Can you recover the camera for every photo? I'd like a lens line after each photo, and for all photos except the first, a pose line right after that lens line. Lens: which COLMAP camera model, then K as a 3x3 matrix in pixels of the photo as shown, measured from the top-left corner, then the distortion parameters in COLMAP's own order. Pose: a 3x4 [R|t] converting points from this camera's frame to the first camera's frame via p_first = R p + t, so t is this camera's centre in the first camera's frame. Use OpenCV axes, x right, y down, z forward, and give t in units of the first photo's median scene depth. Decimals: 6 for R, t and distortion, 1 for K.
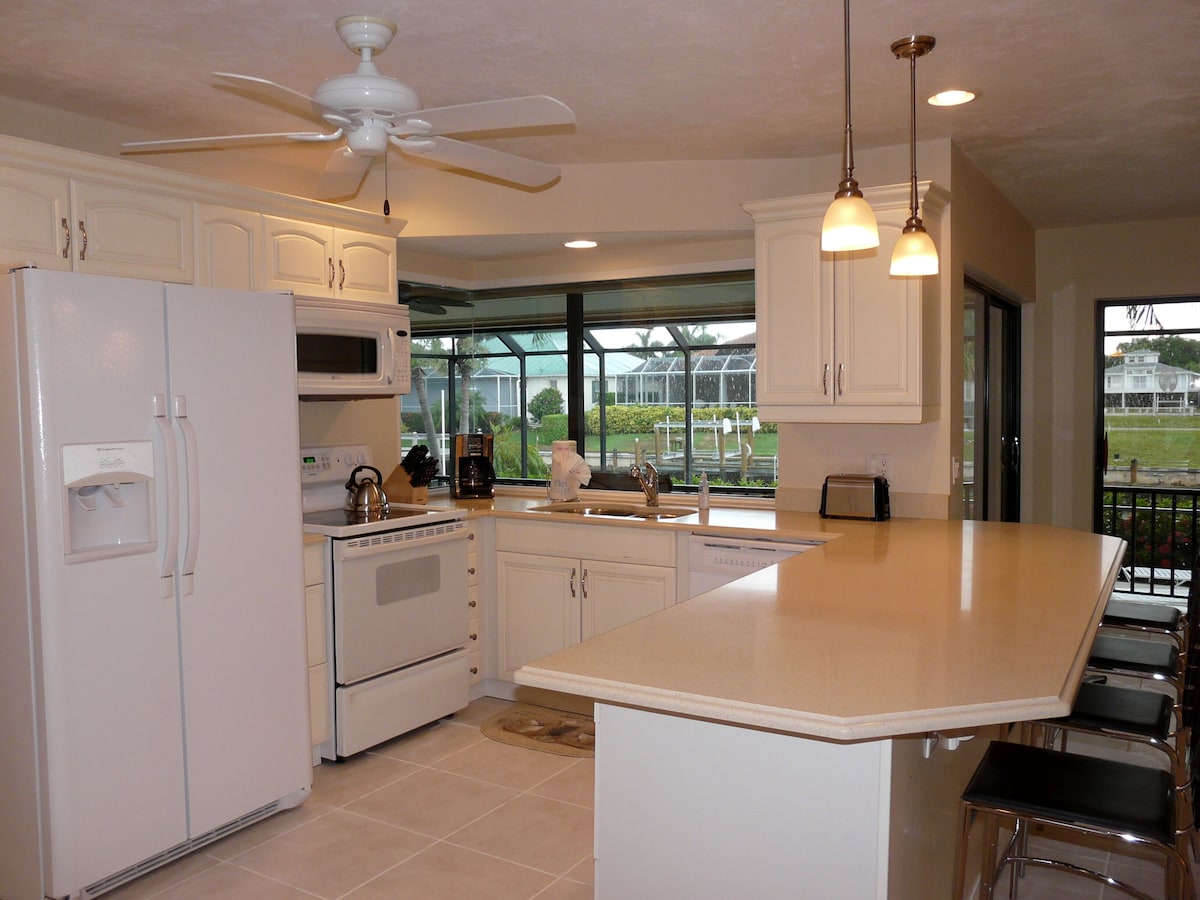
lens RADIAL K [[996.8, 0, 600.0], [0, 996.8, 450.0], [0, 0, 1]] dist [-0.004345, 0.002346]
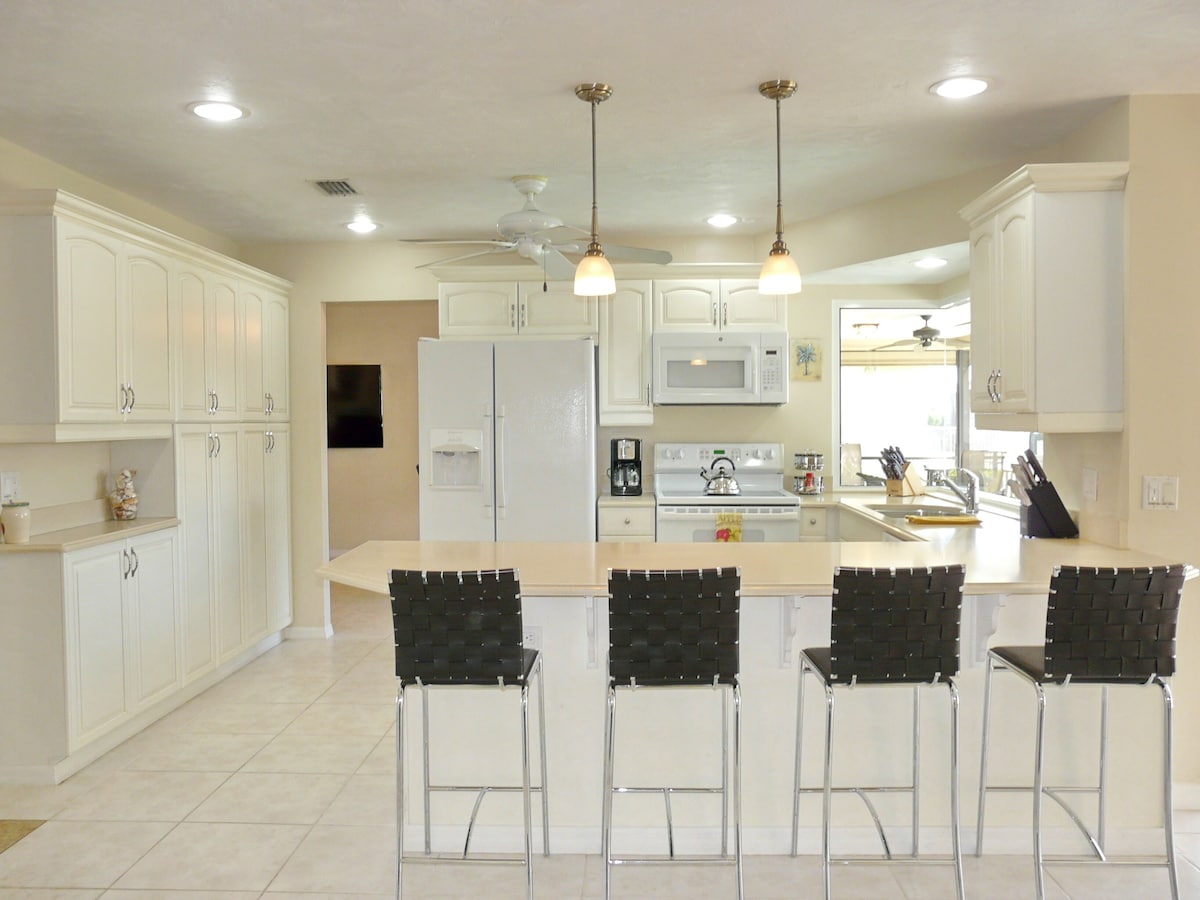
lens RADIAL K [[996.8, 0, 600.0], [0, 996.8, 450.0], [0, 0, 1]] dist [-0.004345, 0.002346]
pose [[0.489425, 0.038360, -0.871201, 1.186784], [-0.051441, 0.998562, 0.015069, -0.009073], [0.870527, 0.037441, 0.490695, 0.296488]]
